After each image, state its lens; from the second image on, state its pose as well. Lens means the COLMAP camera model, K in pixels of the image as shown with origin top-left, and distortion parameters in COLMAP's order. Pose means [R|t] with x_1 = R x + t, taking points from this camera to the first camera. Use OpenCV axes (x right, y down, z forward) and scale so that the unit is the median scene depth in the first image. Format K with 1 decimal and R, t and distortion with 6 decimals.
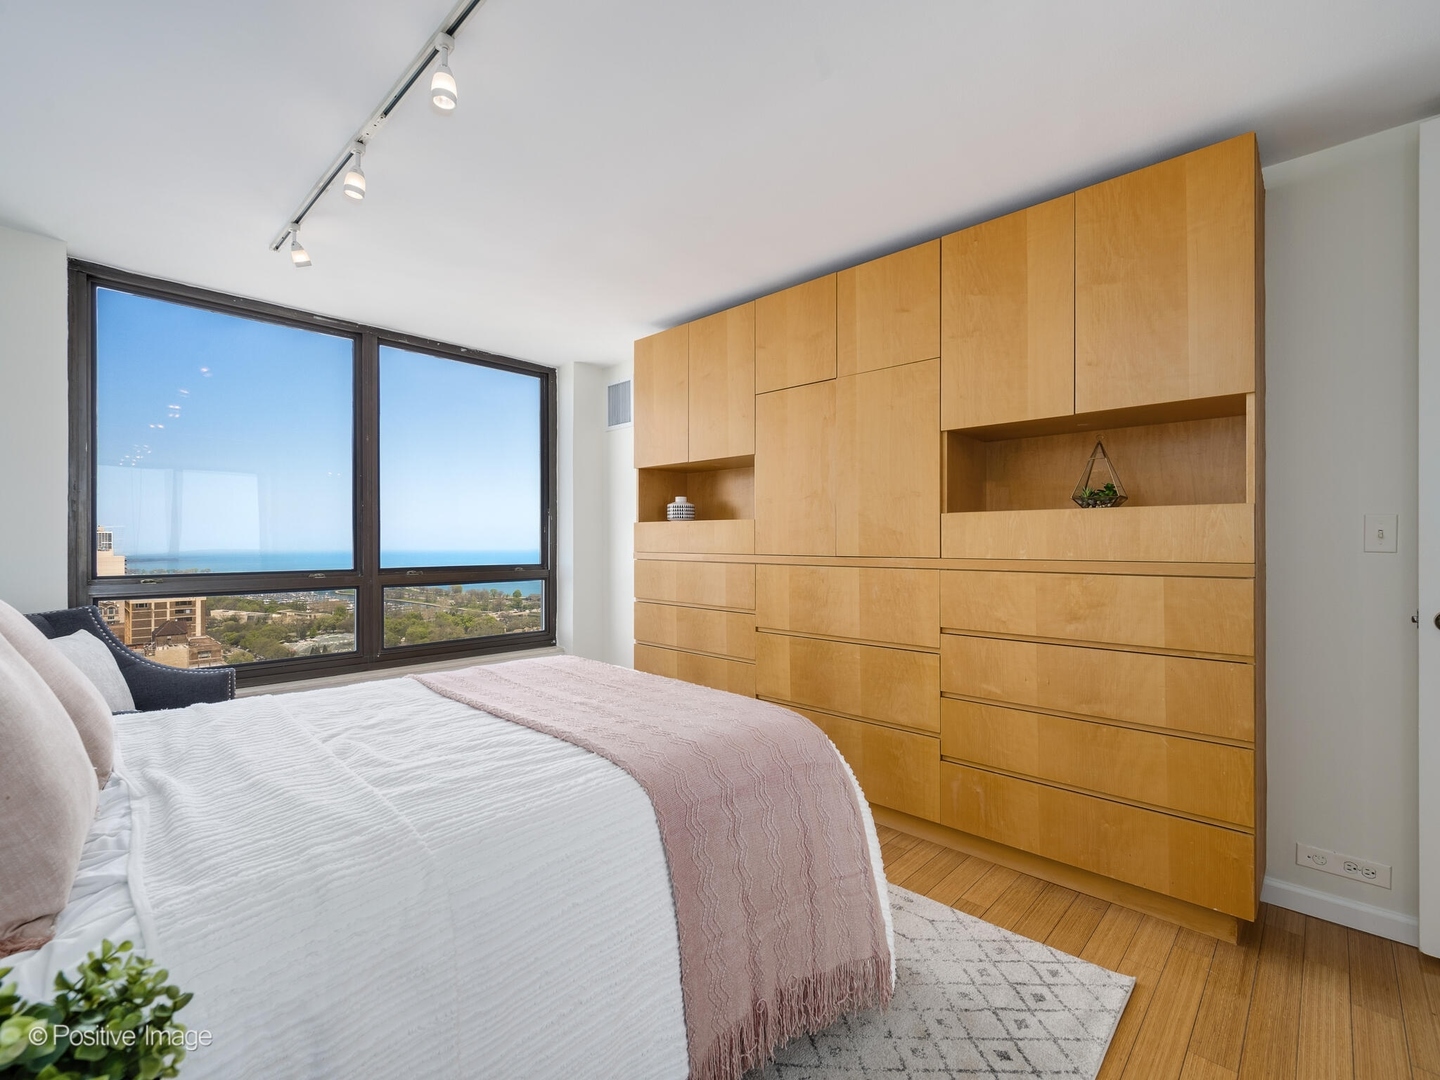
lens RADIAL K [[645.2, 0, 714.0], [0, 645.2, 544.0], [0, 0, 1]] dist [0.000132, -0.000145]
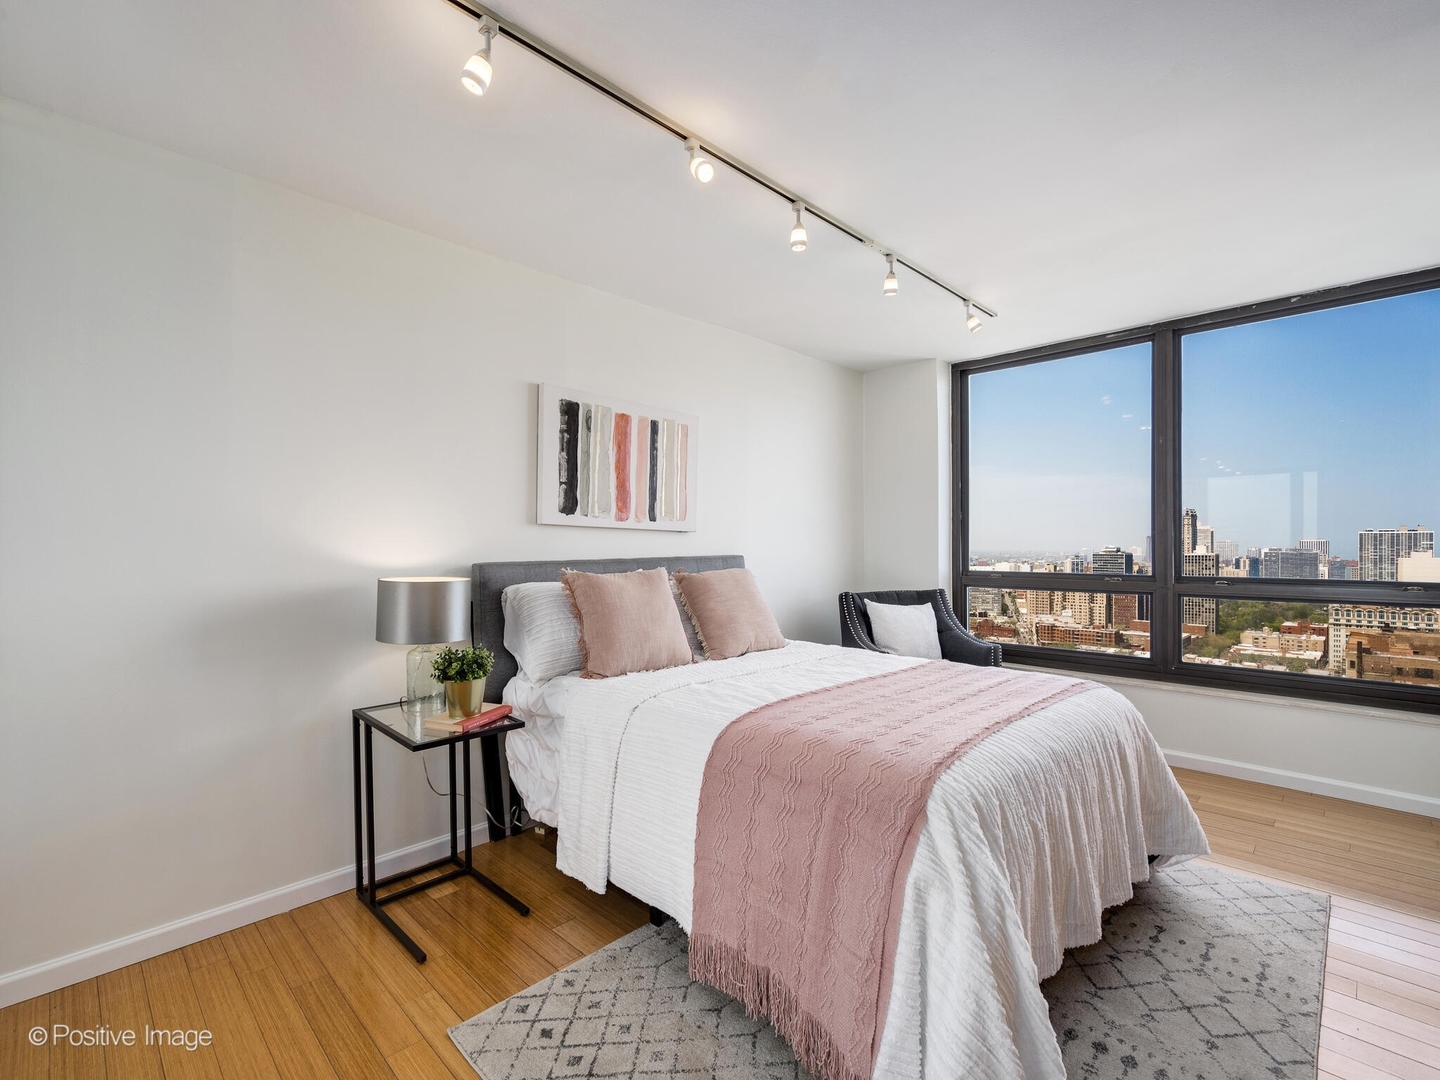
lens RADIAL K [[645.2, 0, 714.0], [0, 645.2, 544.0], [0, 0, 1]] dist [0.000132, -0.000145]
pose [[-0.008900, -0.000766, -0.999960, 0.553126], [-0.001749, 0.999998, -0.000750, -0.007908], [0.999959, 0.001742, -0.008901, 0.439317]]
